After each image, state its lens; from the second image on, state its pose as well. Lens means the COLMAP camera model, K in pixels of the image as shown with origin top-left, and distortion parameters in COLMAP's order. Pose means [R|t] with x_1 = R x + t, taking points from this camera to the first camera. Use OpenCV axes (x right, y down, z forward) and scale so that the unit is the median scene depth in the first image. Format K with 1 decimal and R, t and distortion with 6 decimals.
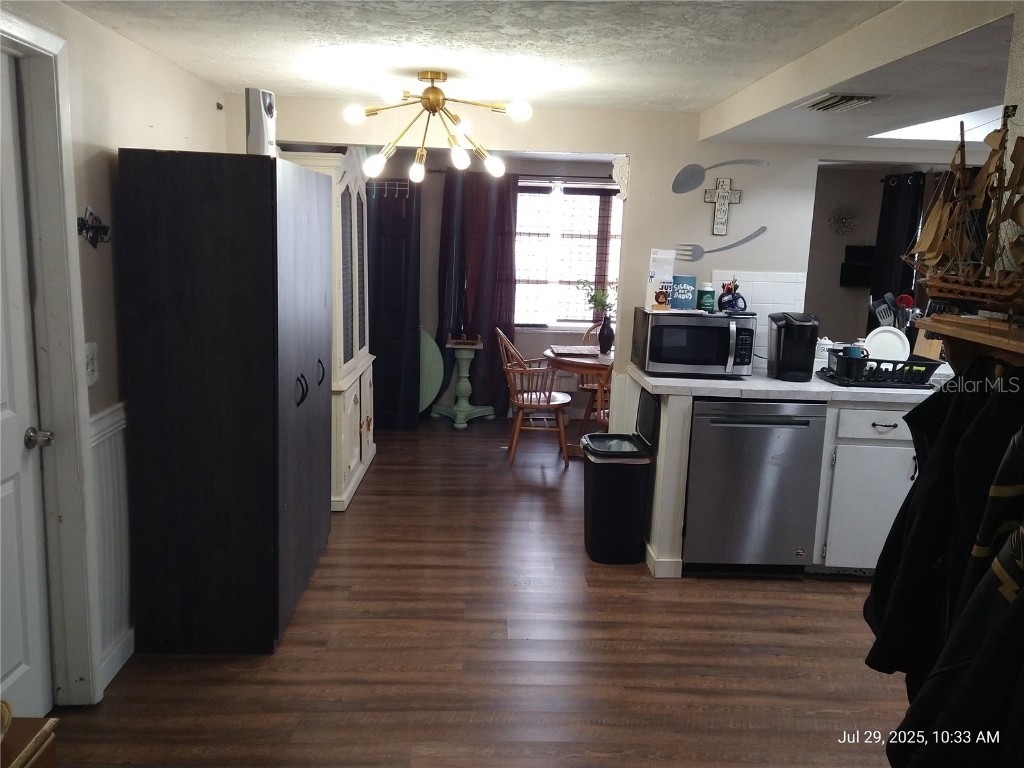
lens RADIAL K [[832.7, 0, 507.0], [0, 832.7, 376.2], [0, 0, 1]] dist [-0.009809, -0.027824]
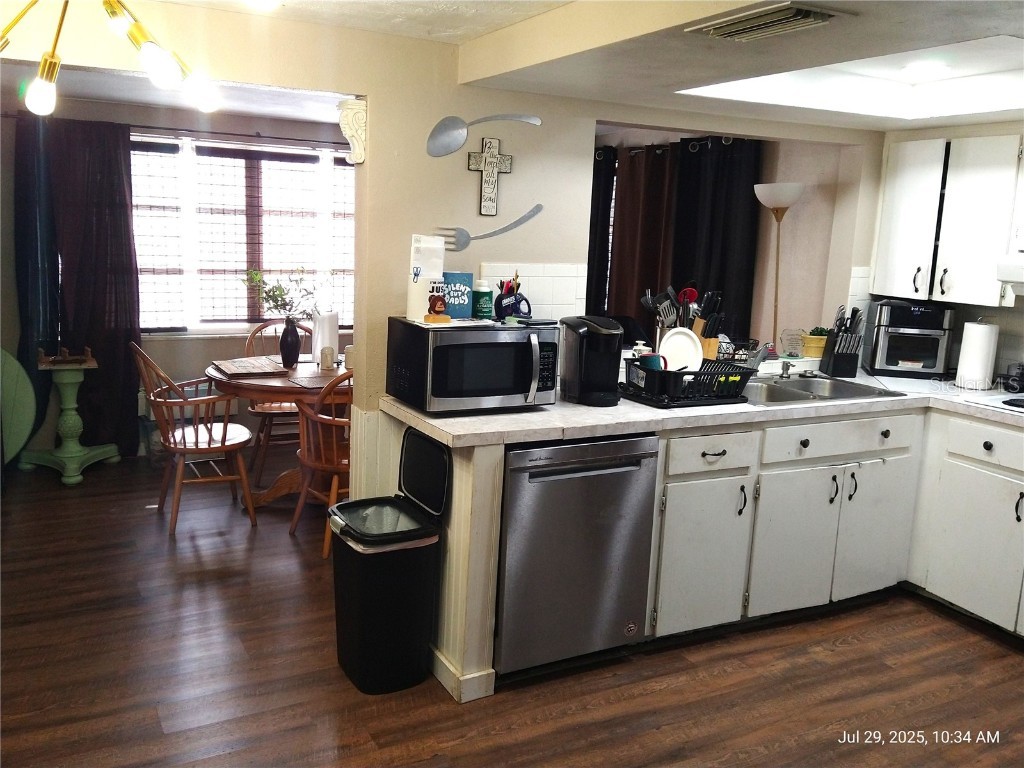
lens RADIAL K [[869.4, 0, 510.8], [0, 869.4, 375.2], [0, 0, 1]] dist [0.065143, -0.086175]
pose [[0.892318, -0.072189, 0.445598, -0.086968], [0.063322, 0.997387, 0.034777, -0.053486], [-0.446944, -0.002816, 0.894557, 0.295126]]
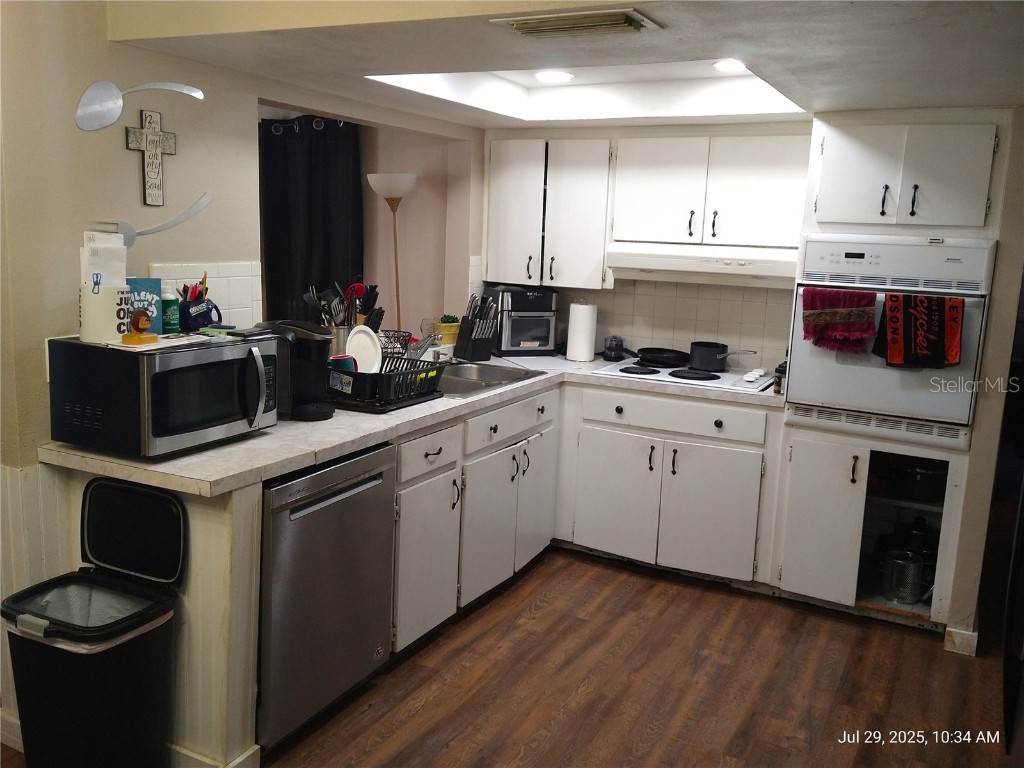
lens RADIAL K [[869.4, 0, 512.0], [0, 869.4, 378.6], [0, 0, 1]] dist [0.065143, -0.086175]
pose [[0.489657, -0.159745, 0.857156, -0.191613], [0.122868, 0.985906, 0.113550, -0.087090], [-0.863214, 0.049717, 0.502384, 0.463206]]
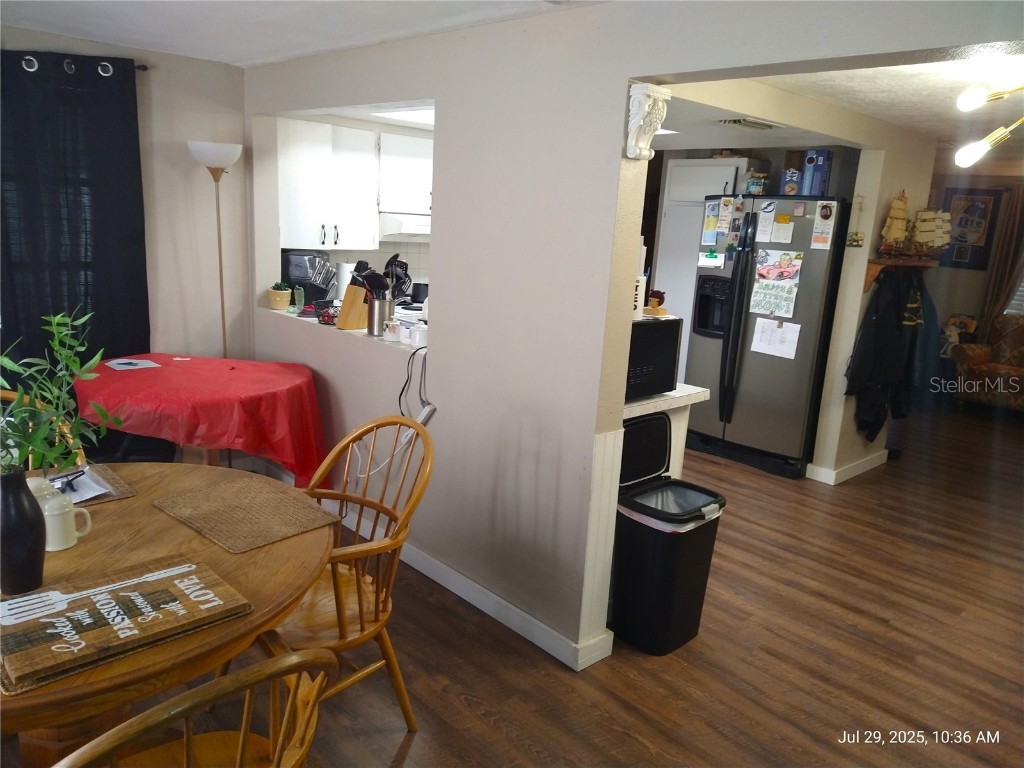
lens RADIAL K [[736.9, 0, 503.5], [0, 736.9, 380.9], [0, 0, 1]] dist [0.031320, -0.052971]
pose [[-0.645894, -0.231668, 0.727428, -0.224176], [0.048825, 0.938359, 0.342198, -0.244681], [-0.761864, 0.256540, -0.594769, 1.423110]]
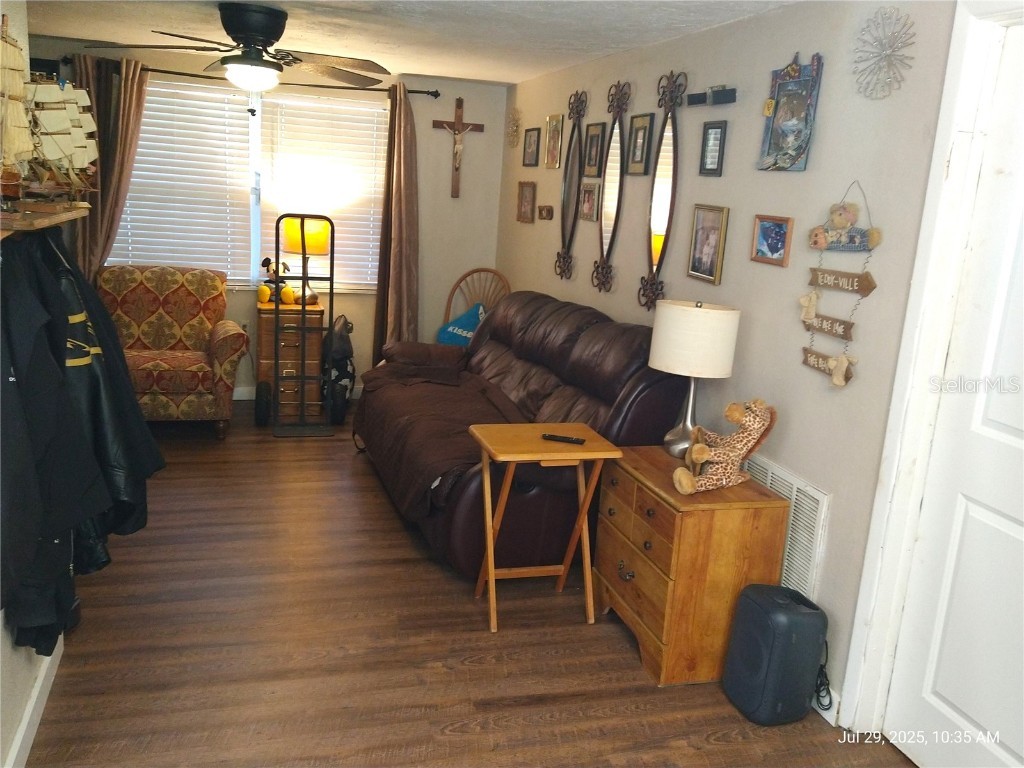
lens RADIAL K [[869.4, 0, 508.2], [0, 869.4, 379.8], [0, 0, 1]] dist [0.065143, -0.086175]
pose [[-0.956996, -0.032929, -0.288225, 0.095965], [-0.140498, 0.921852, 0.361177, -0.143988], [0.253808, 0.386140, -0.886836, 0.859226]]
